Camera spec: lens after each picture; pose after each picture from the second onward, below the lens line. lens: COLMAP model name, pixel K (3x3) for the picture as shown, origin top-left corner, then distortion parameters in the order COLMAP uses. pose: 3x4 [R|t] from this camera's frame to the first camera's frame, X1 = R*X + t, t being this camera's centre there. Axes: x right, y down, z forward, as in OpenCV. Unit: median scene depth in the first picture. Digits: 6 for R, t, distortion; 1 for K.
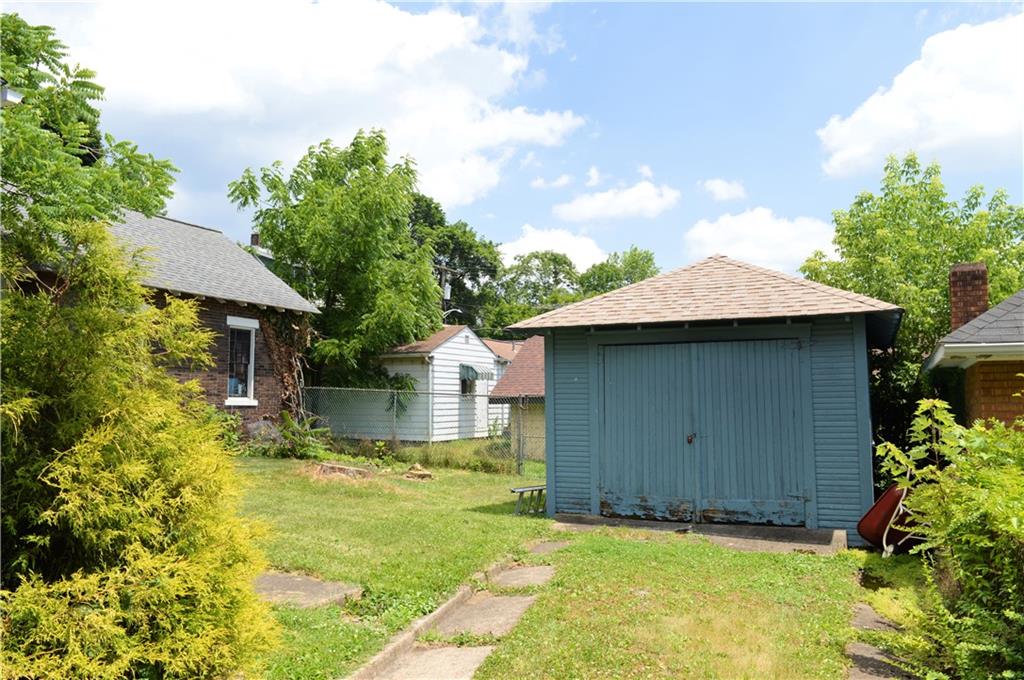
lens RADIAL K [[801.7, 0, 512.0], [0, 801.7, 340.0], [0, 0, 1]] dist [0.002017, 0.000131]
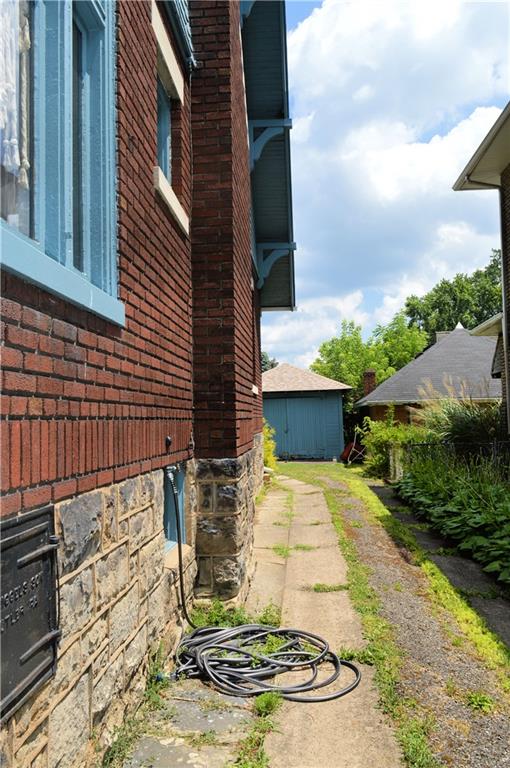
lens RADIAL K [[601.2, 0, 255.0], [0, 601.2, 384.0], [0, 0, 1]] dist [0.002017, 0.000131]
pose [[0.940453, 0.002086, 0.339917, -0.653758], [-0.008260, 0.999826, 0.016716, -0.087525], [-0.339823, -0.018528, 0.940307, -1.053534]]
